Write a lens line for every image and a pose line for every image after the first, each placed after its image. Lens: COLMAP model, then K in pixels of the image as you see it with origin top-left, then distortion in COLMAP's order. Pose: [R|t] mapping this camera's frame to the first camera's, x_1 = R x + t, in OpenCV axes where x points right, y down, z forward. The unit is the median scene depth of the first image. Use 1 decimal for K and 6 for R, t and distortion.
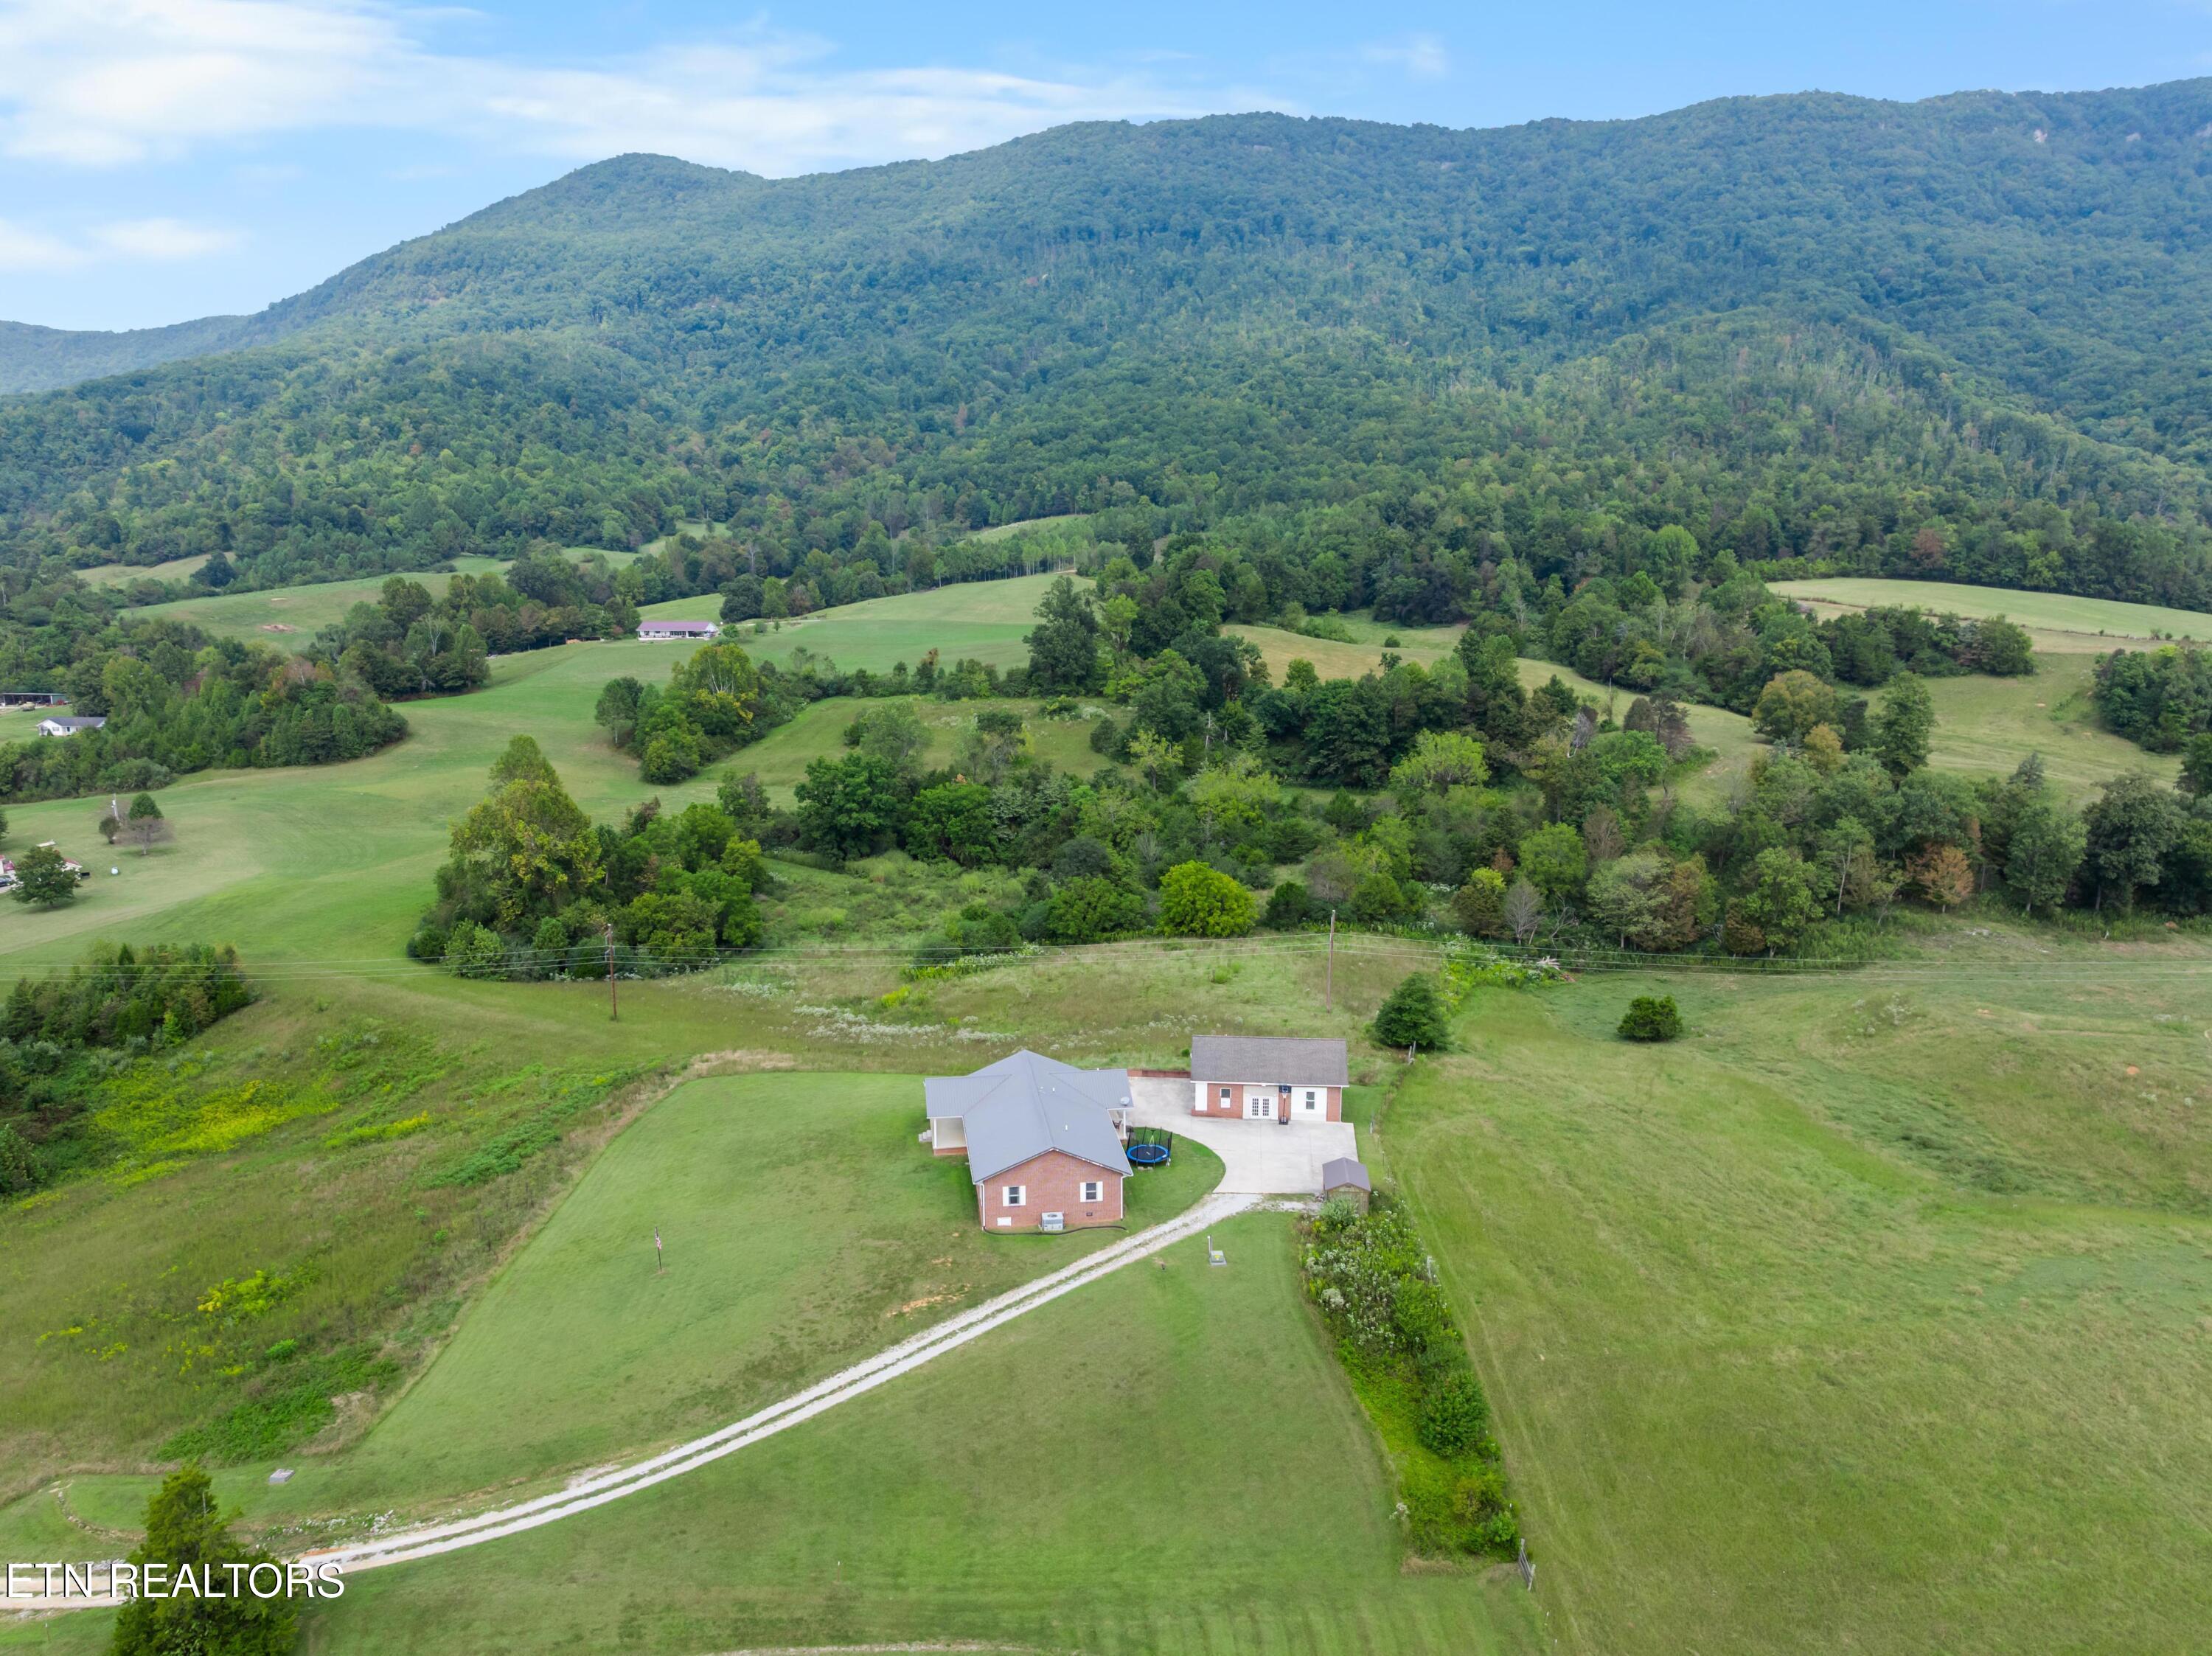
lens RADIAL K [[1694.3, 0, 1072.6], [0, 1694.3, 880.8], [0, 0, 1]] dist [-0.036969, 0.003405]
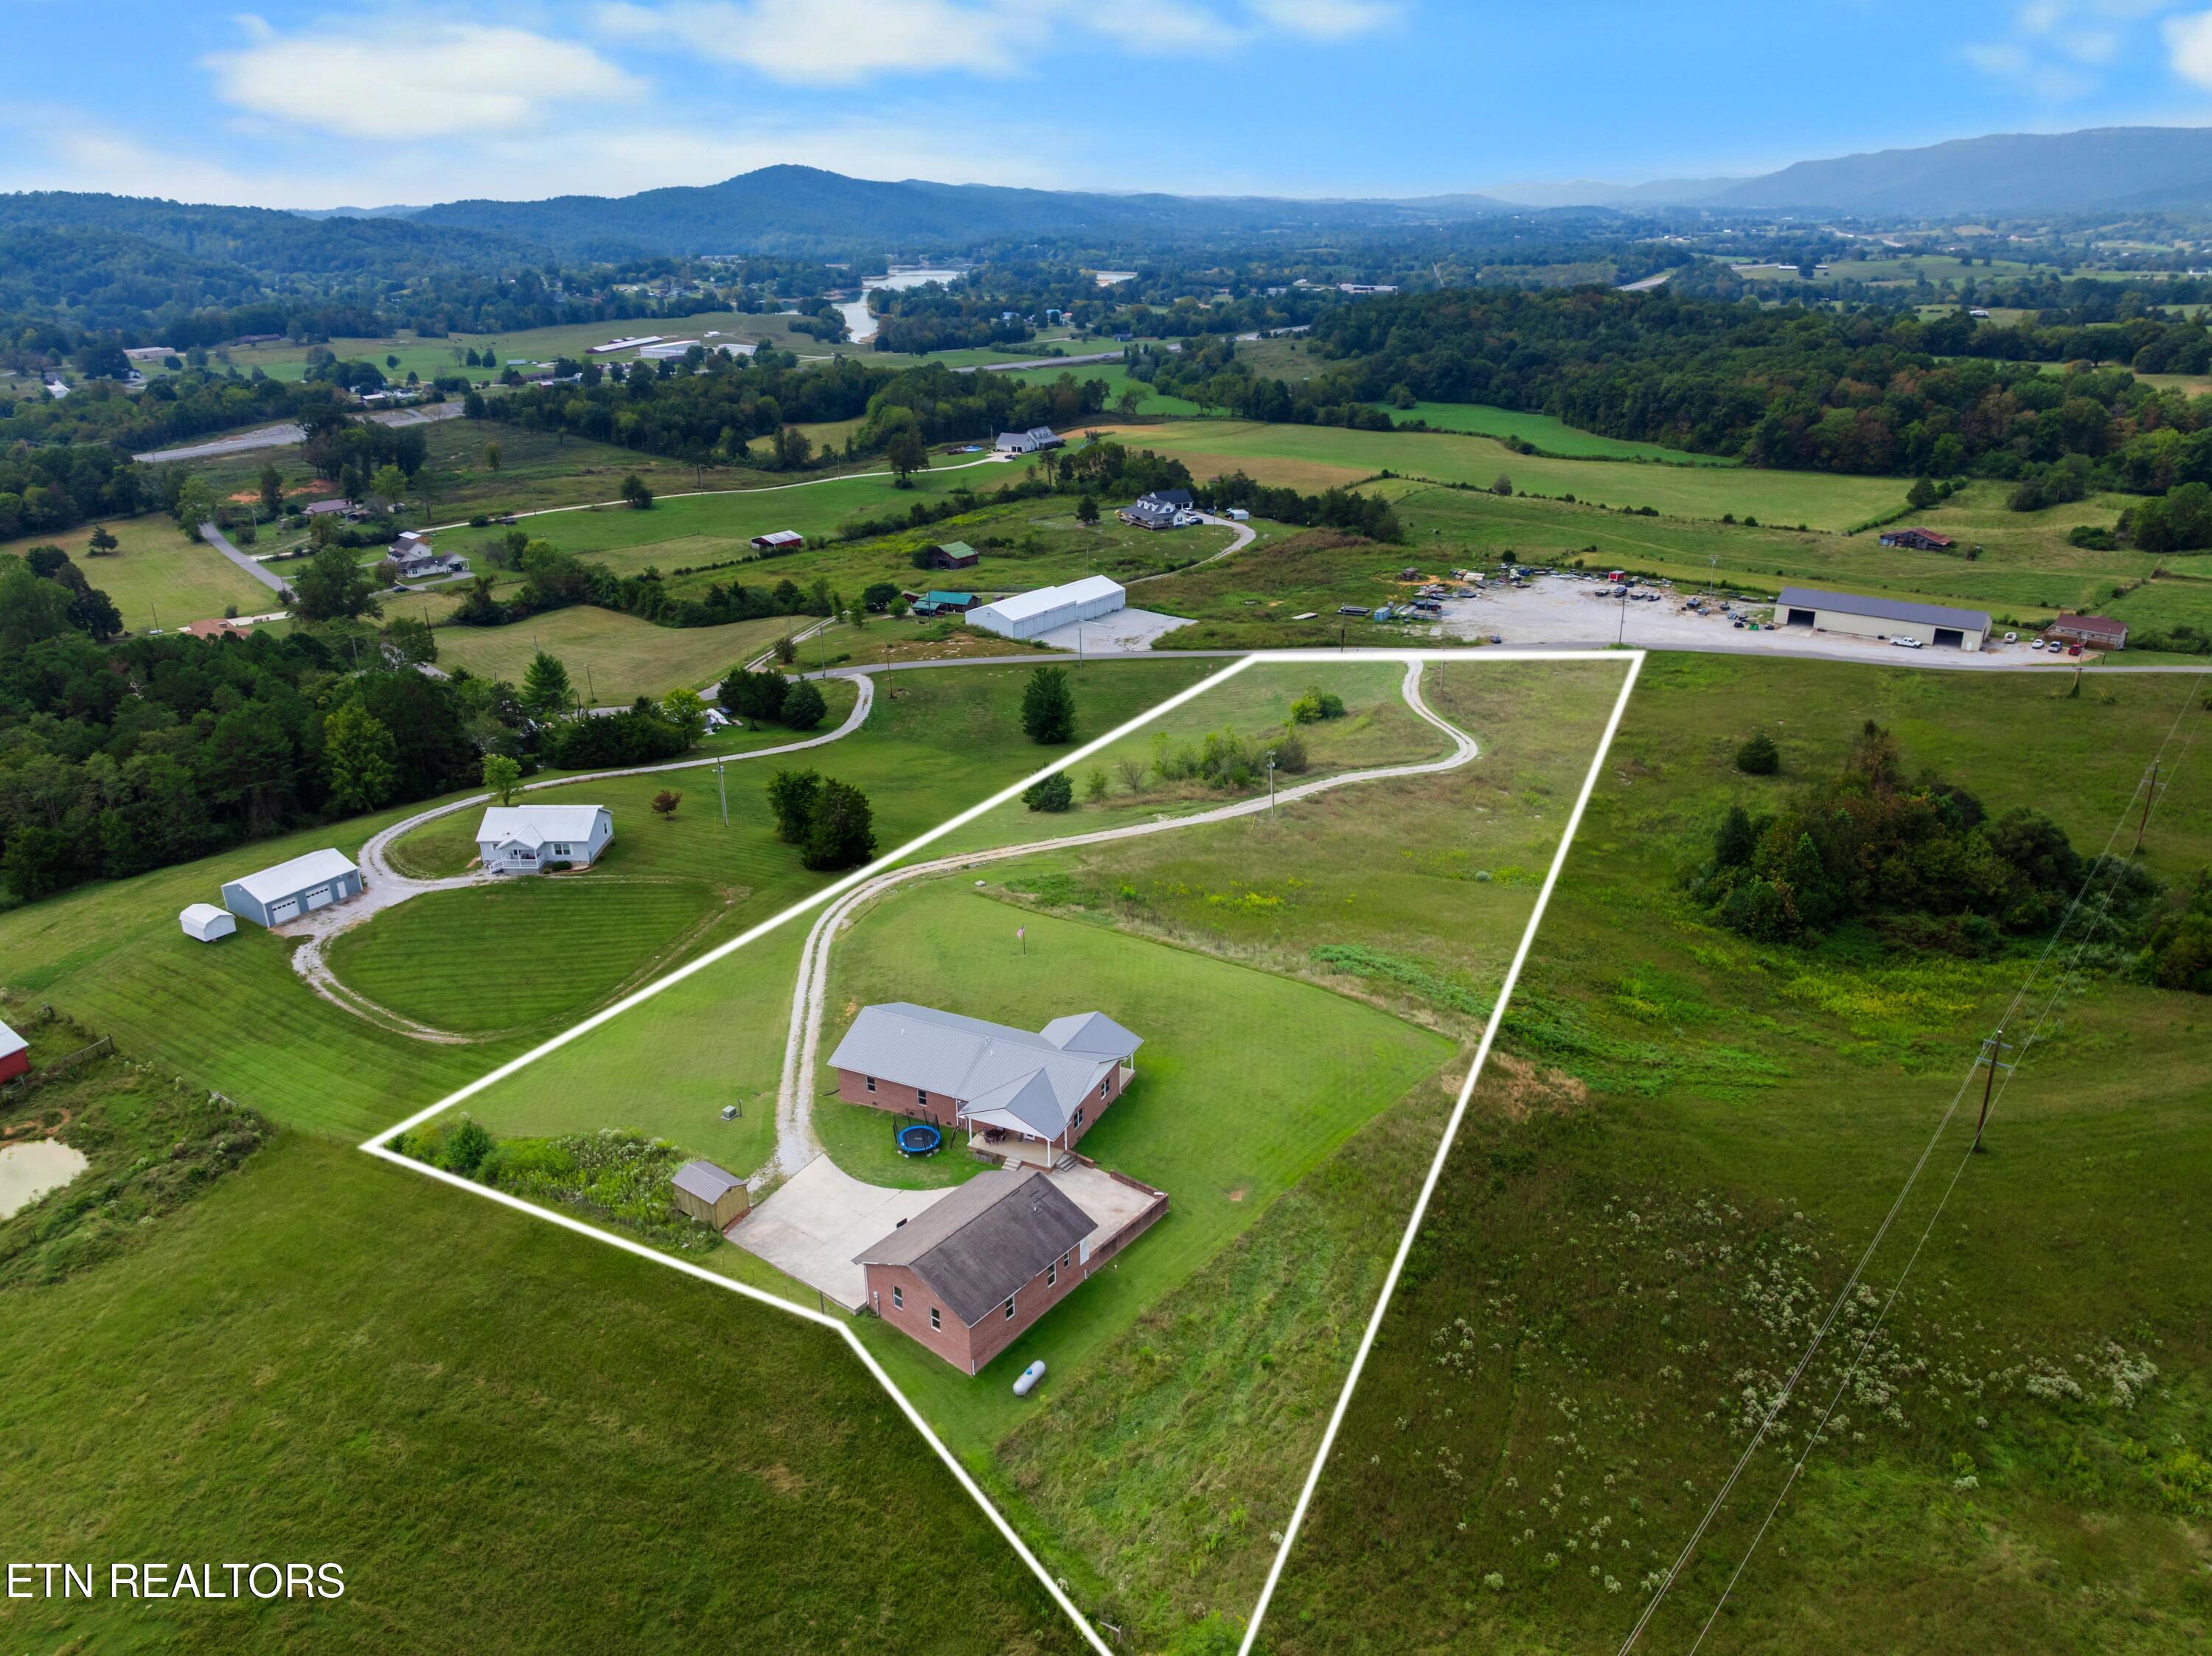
lens RADIAL K [[1556.9, 0, 1106.0], [0, 1556.9, 828.0], [0, 0, 1]] dist [-0.036589, -0.005229]
pose [[-0.535027, 0.327876, -0.778616, 0.184236], [-0.176085, 0.858101, 0.482344, -0.131904], [0.826281, 0.395170, -0.401374, 0.400046]]
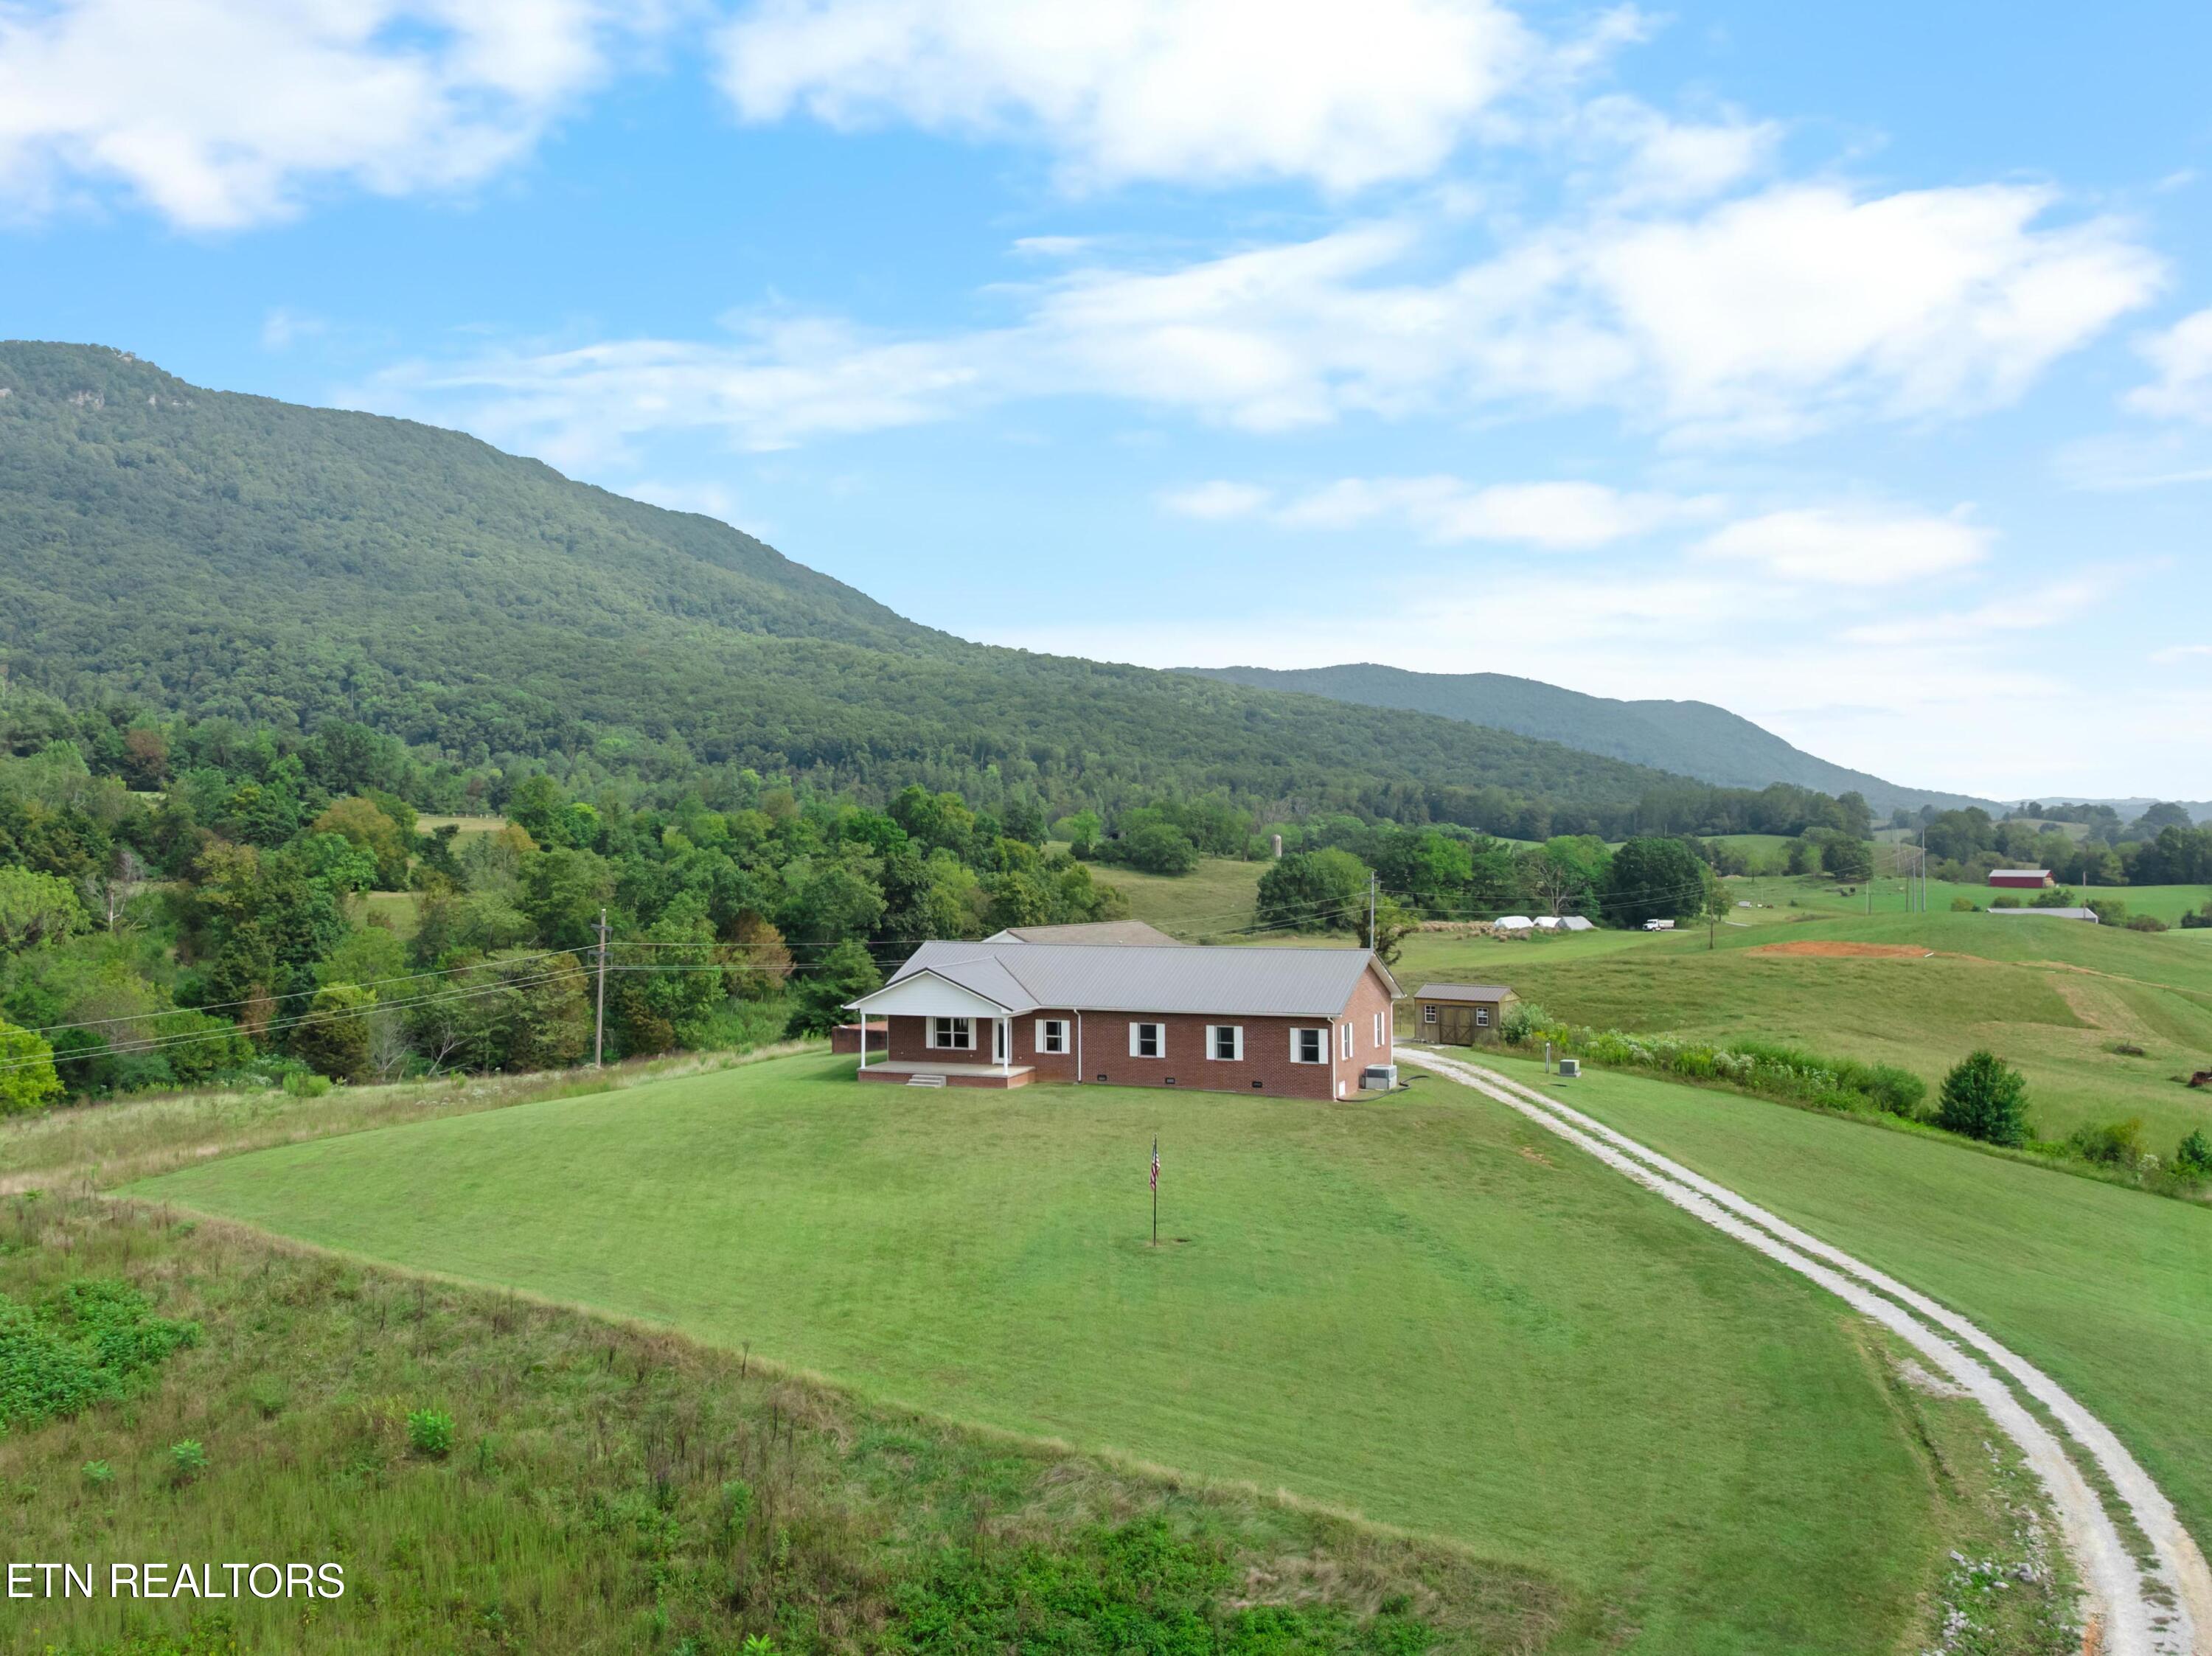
lens RADIAL K [[2135.3, 0, 1018.4], [0, 2135.3, 786.5], [0, 0, 1]] dist [-0.014104, -0.060746]
pose [[0.509830, 0.018742, 0.860071, -0.196124], [0.193056, 0.971771, -0.135615, 0.047268], [-0.838333, 0.235182, 0.491820, 0.186735]]
